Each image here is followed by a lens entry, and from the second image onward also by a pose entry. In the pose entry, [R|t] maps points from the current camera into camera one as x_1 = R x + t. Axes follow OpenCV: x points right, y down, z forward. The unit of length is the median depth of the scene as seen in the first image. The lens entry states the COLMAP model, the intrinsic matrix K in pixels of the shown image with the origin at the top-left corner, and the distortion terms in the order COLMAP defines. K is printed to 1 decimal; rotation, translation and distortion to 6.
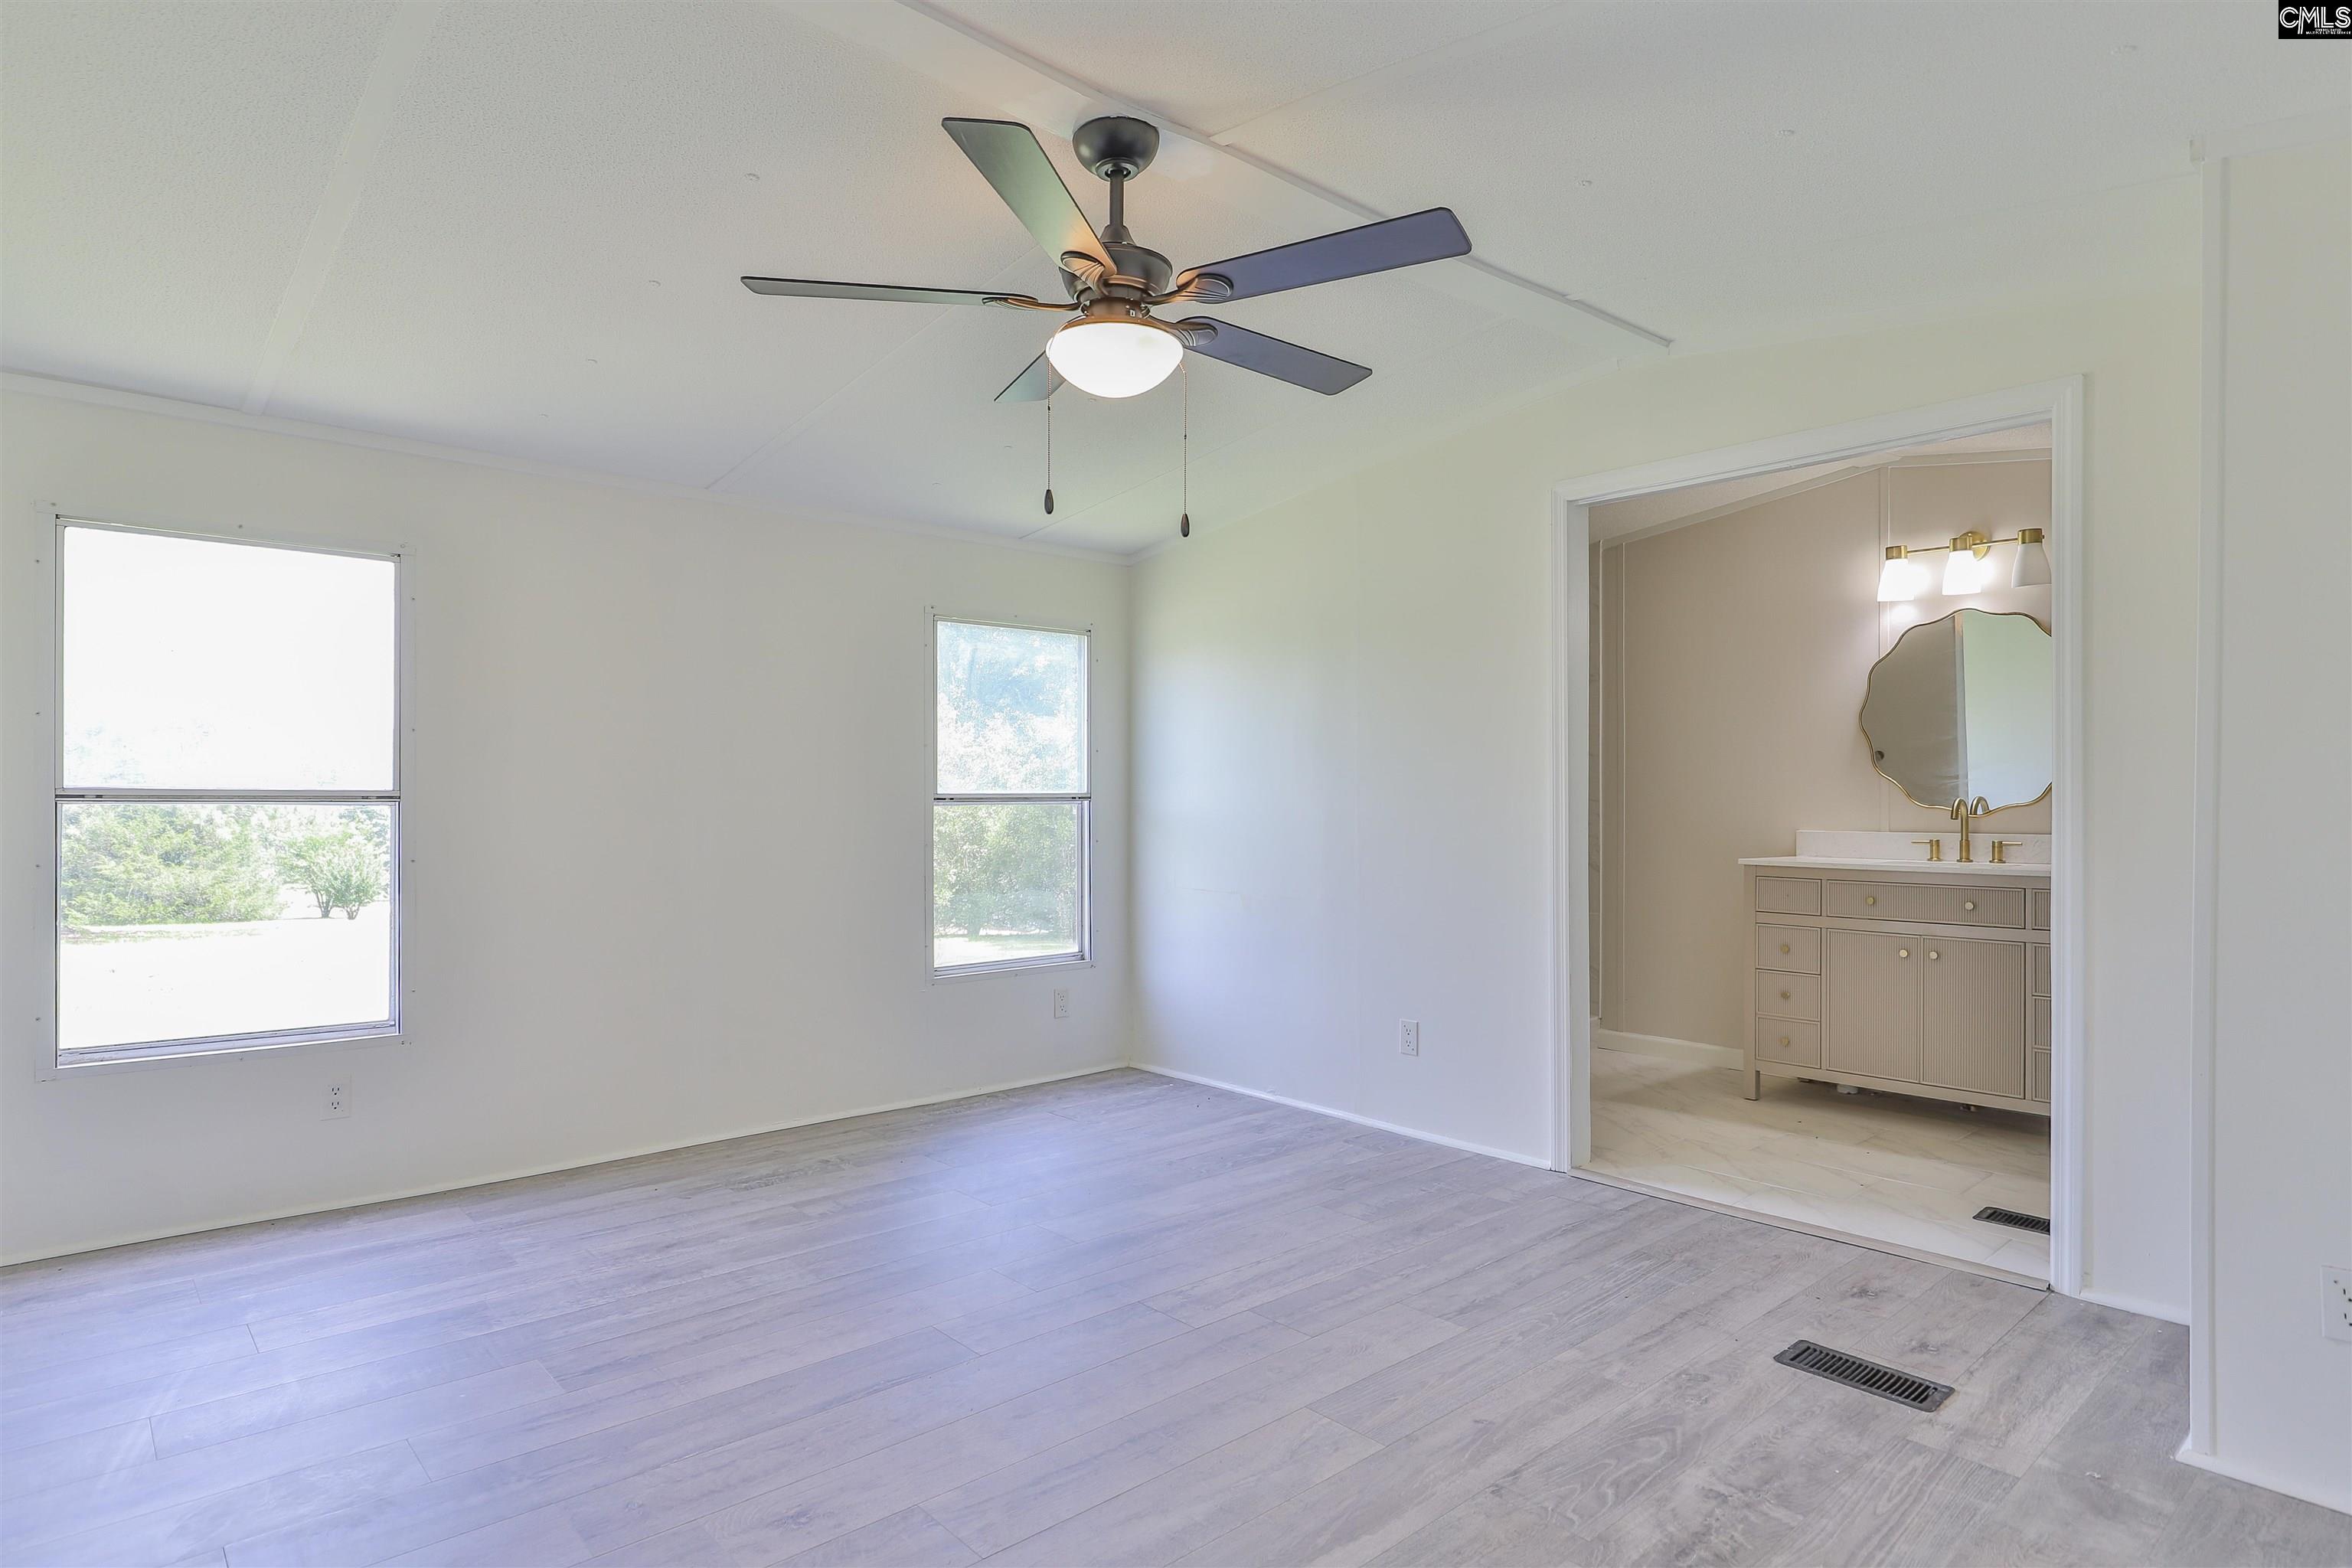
lens RADIAL K [[1277.5, 0, 1166.2], [0, 1277.5, 784.2], [0, 0, 1]] dist [-0.009674, 0.000588]
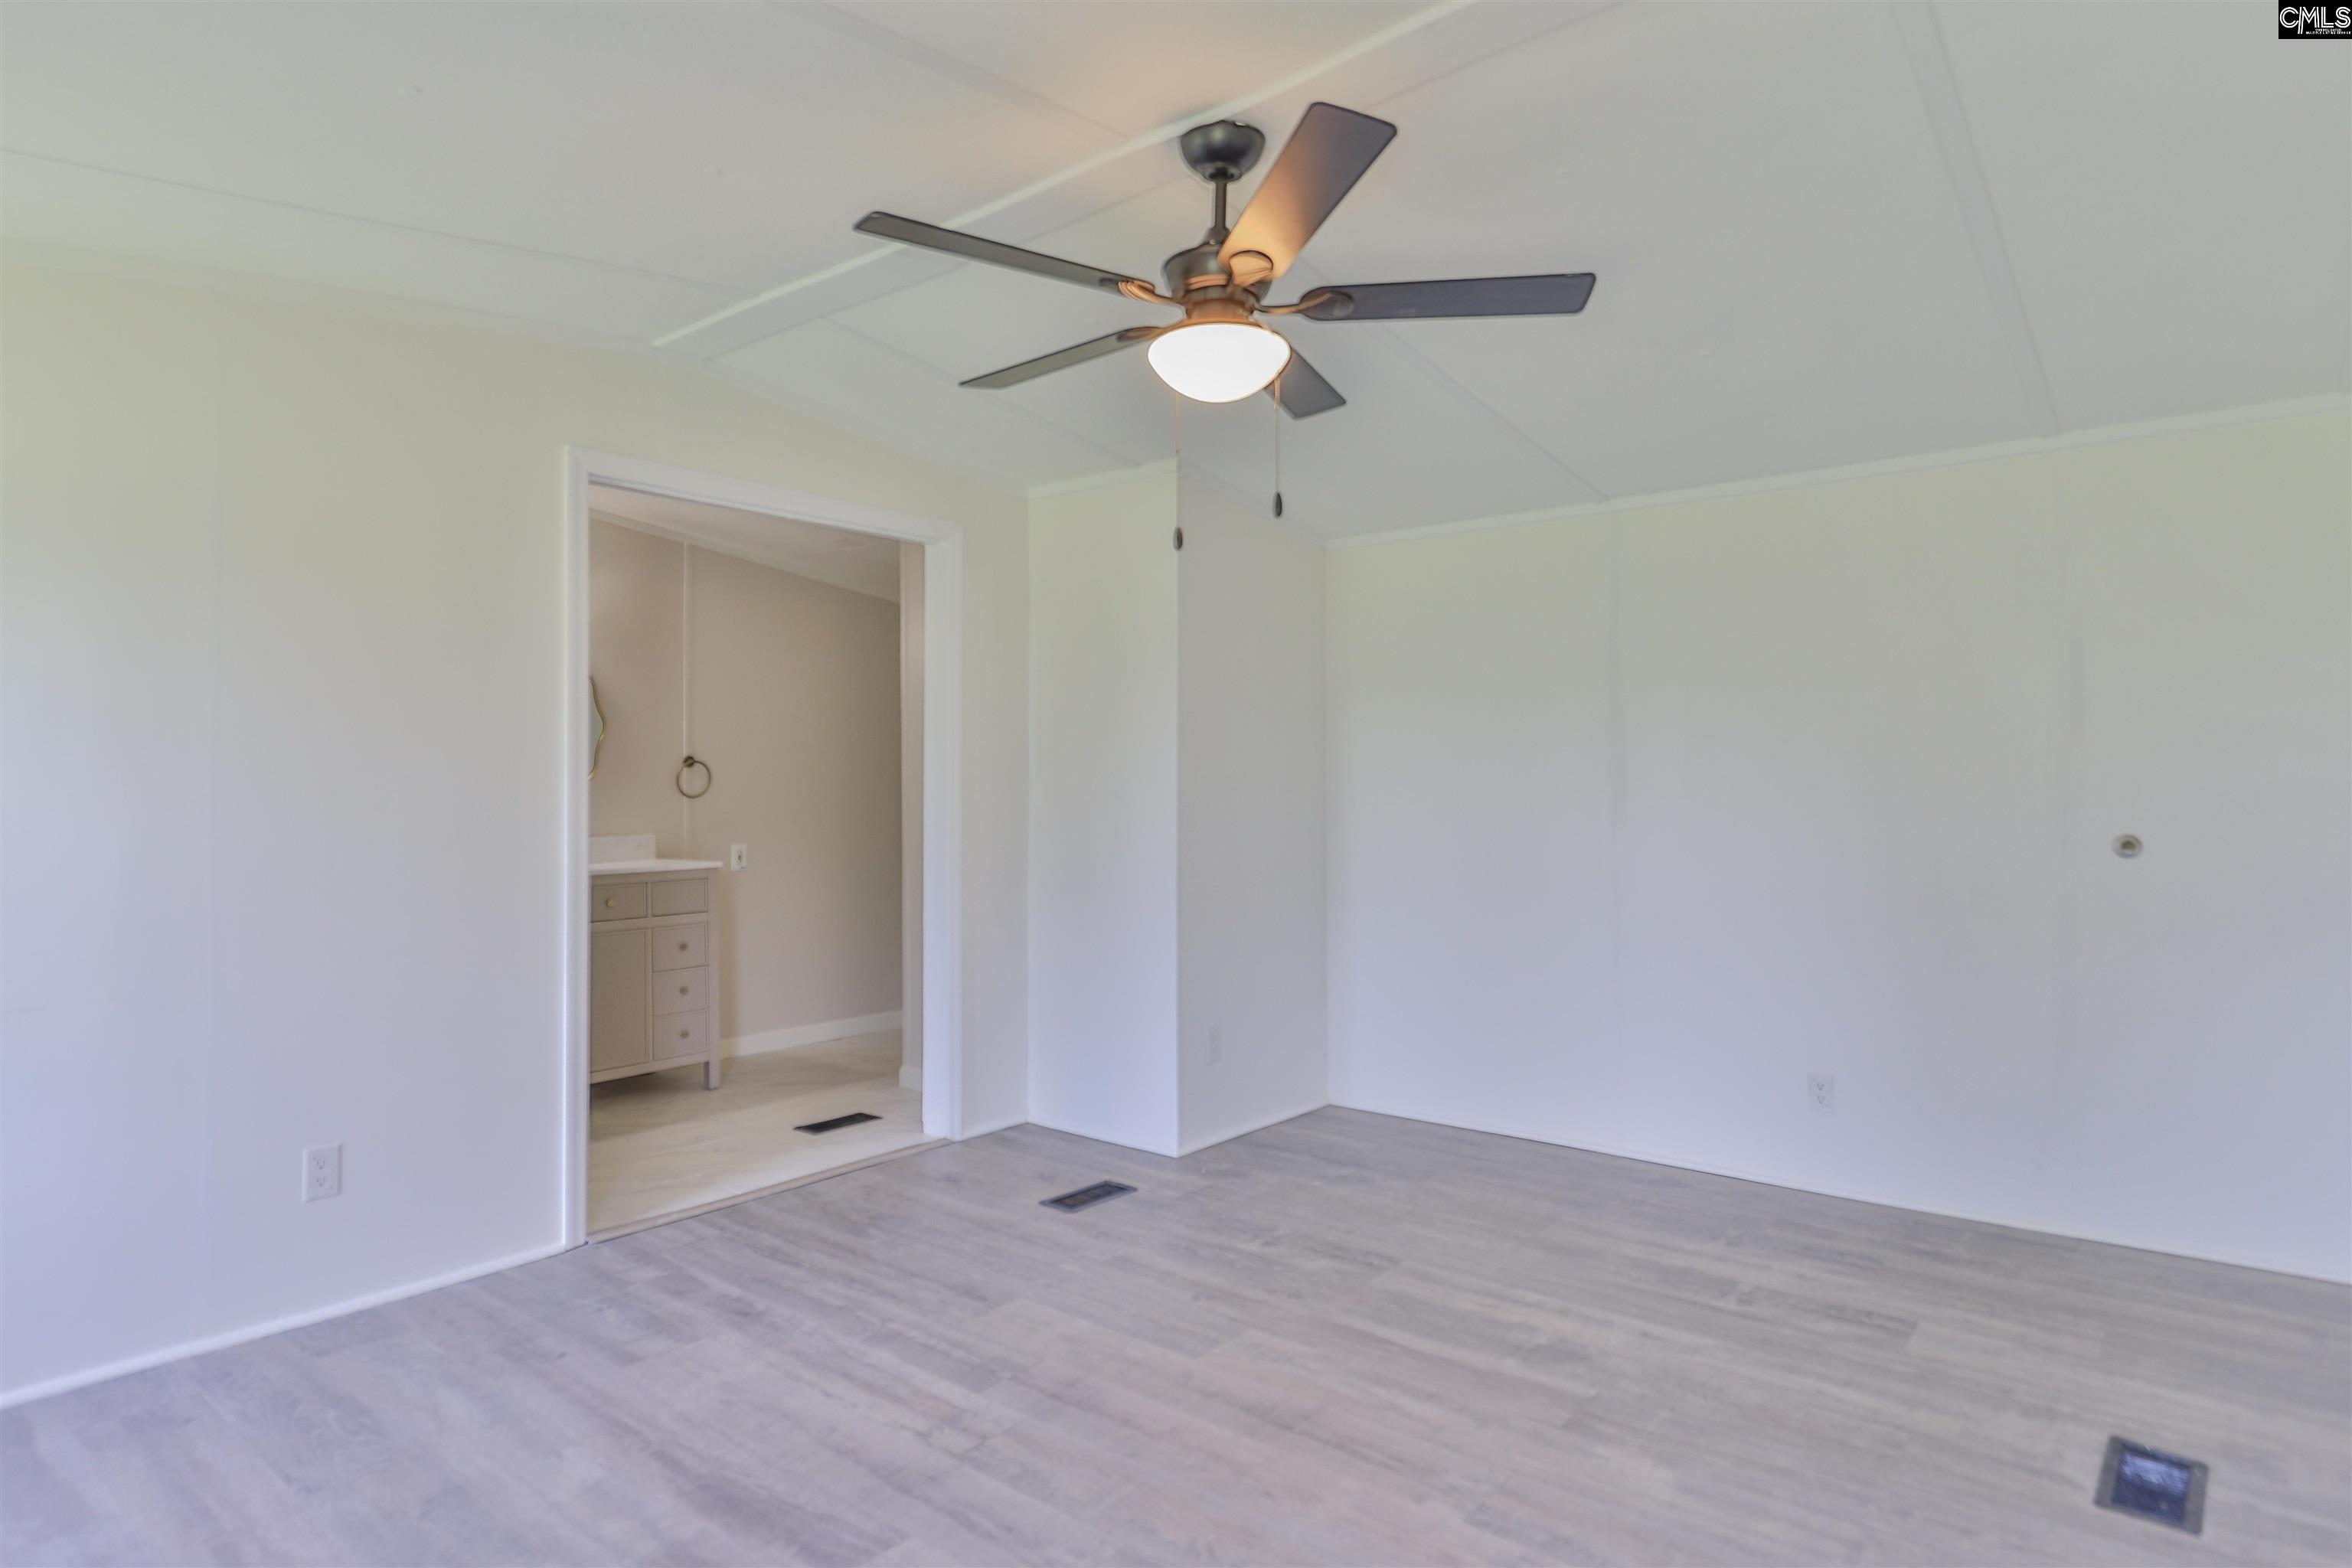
lens RADIAL K [[1287.3, 0, 1159.7], [0, 1287.3, 788.2], [0, 0, 1]] dist [-0.004953, 0.000330]
pose [[-0.149049, 0.007993, 0.988798, -0.691357], [0.003189, 0.999966, -0.007603, 0.001157], [-0.988825, 0.002020, -0.149069, 0.831179]]
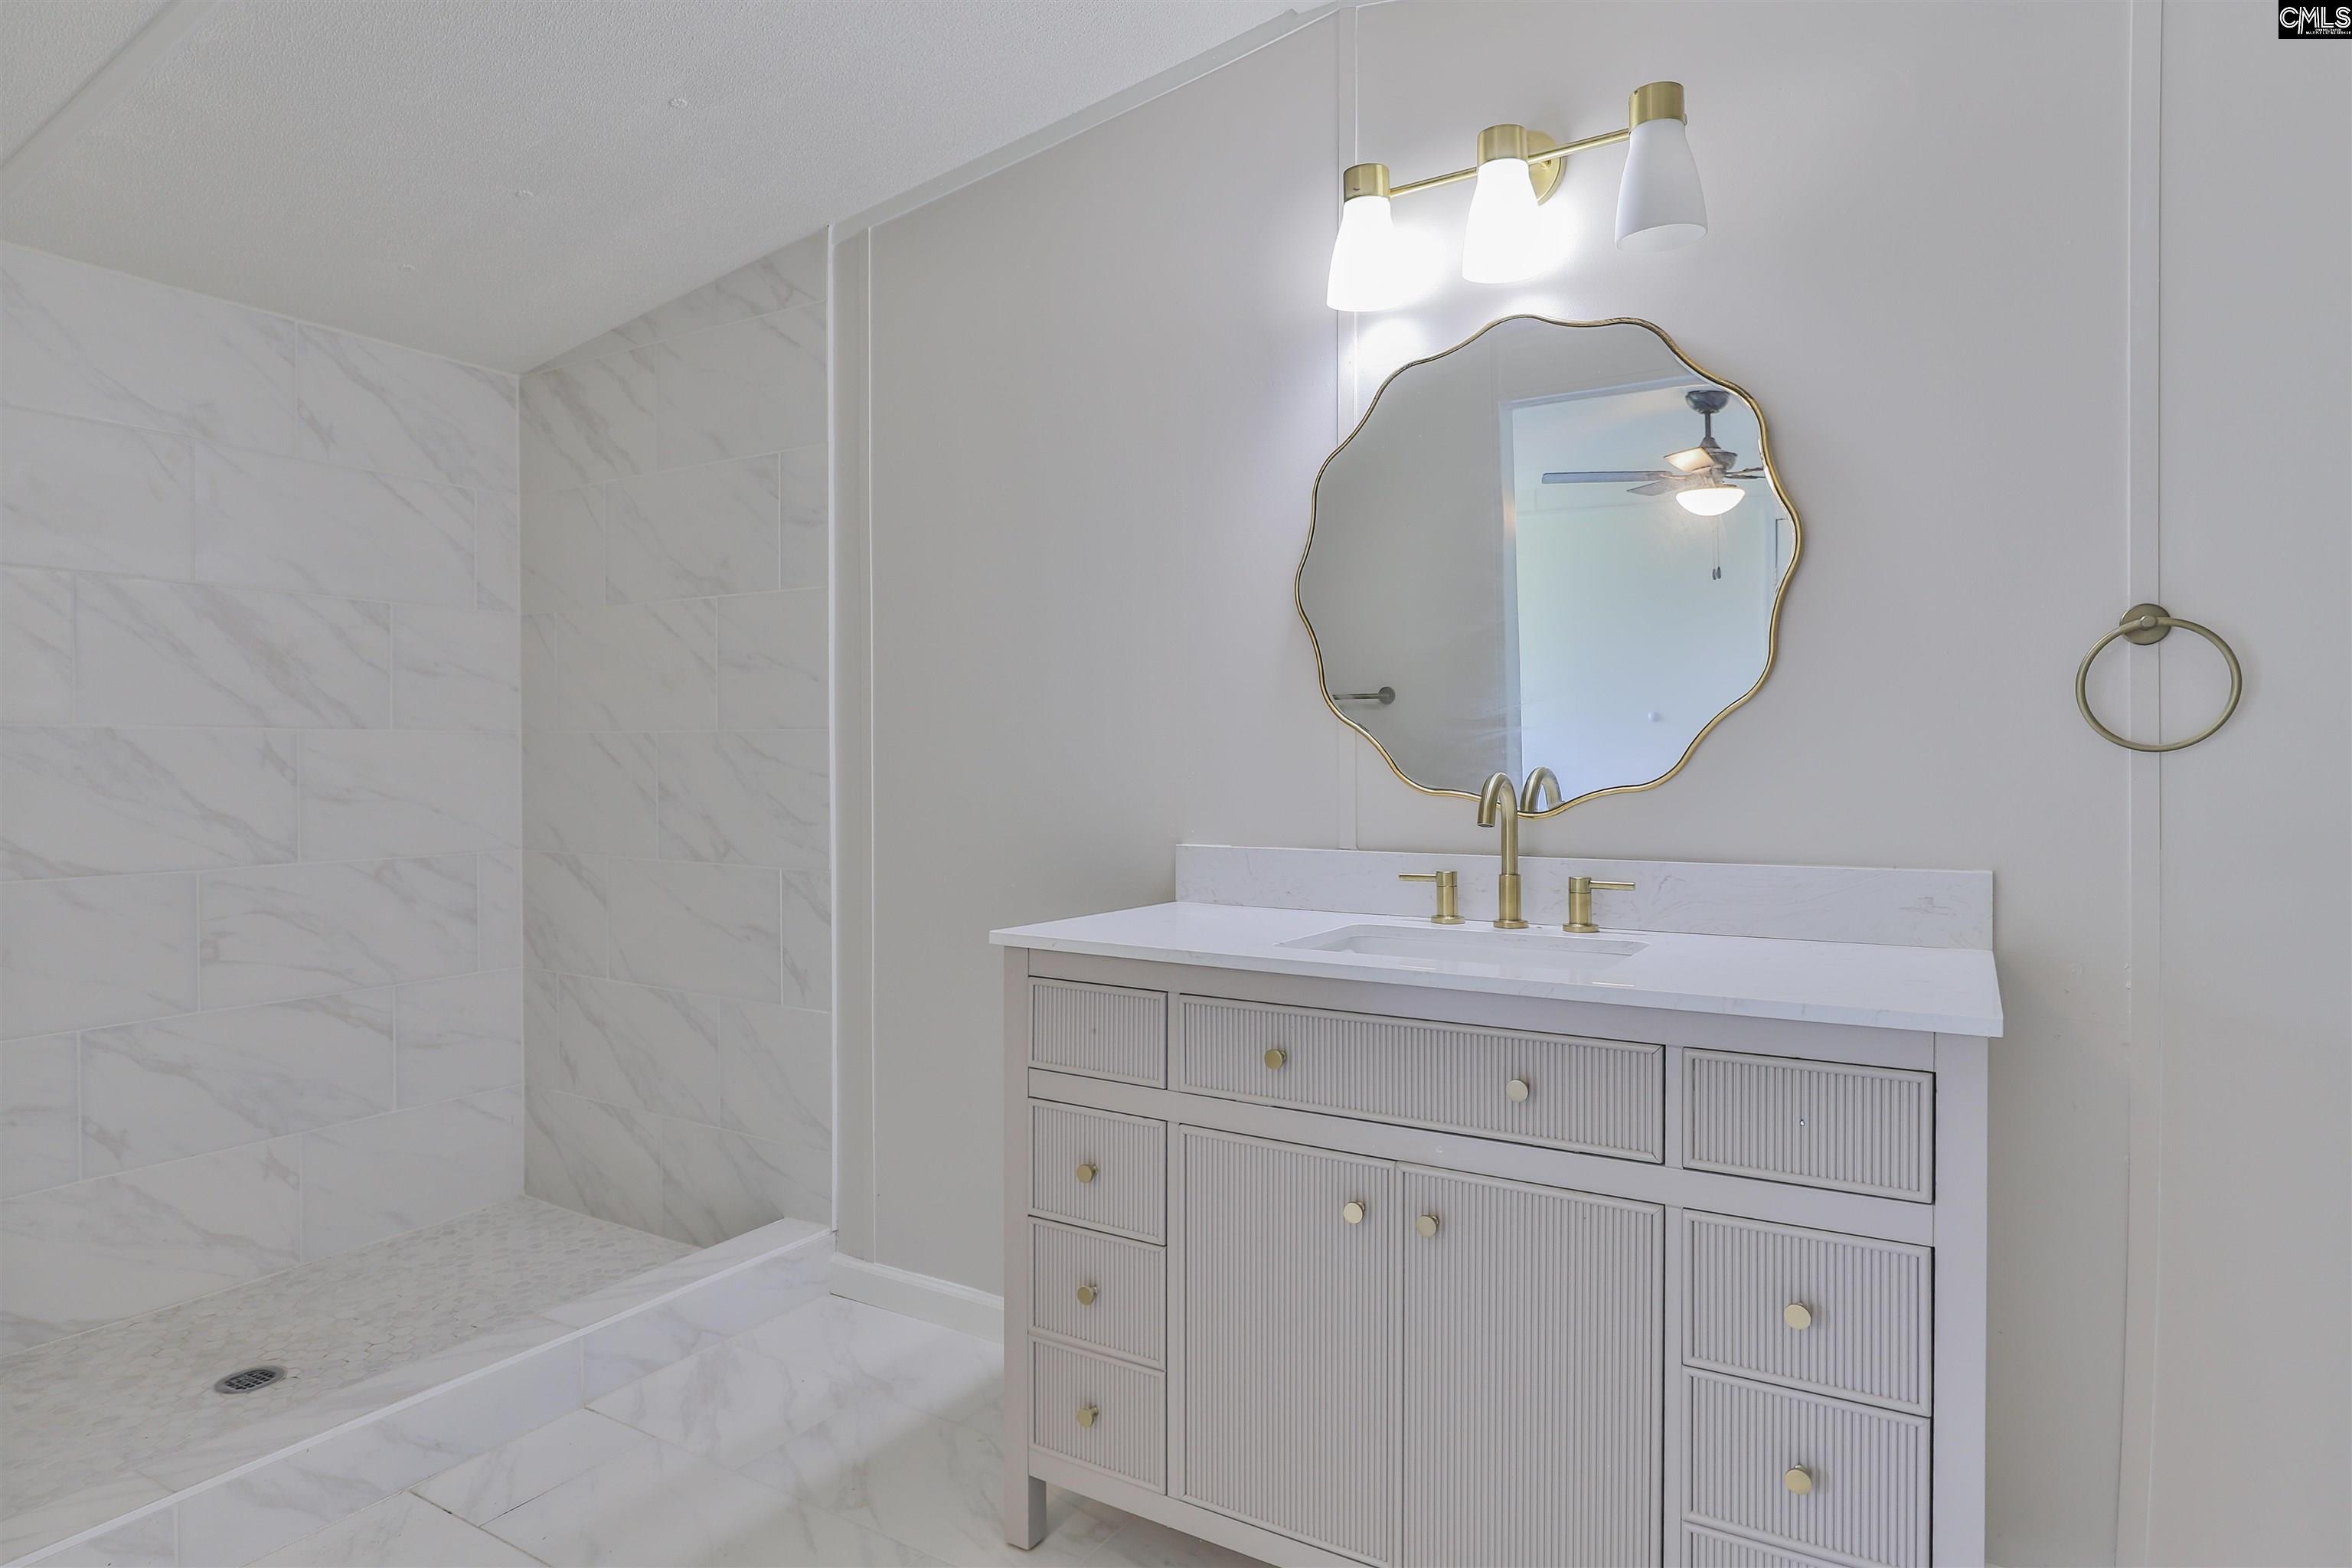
lens RADIAL K [[1277.5, 0, 1166.2], [0, 1277.5, 784.2], [0, 0, 1]] dist [-0.009674, 0.000588]
pose [[0.958260, -0.009127, 0.285752, 0.535125], [0.002857, 0.999746, 0.022350, 0.007367], [-0.285884, -0.020600, 0.958043, 0.844986]]
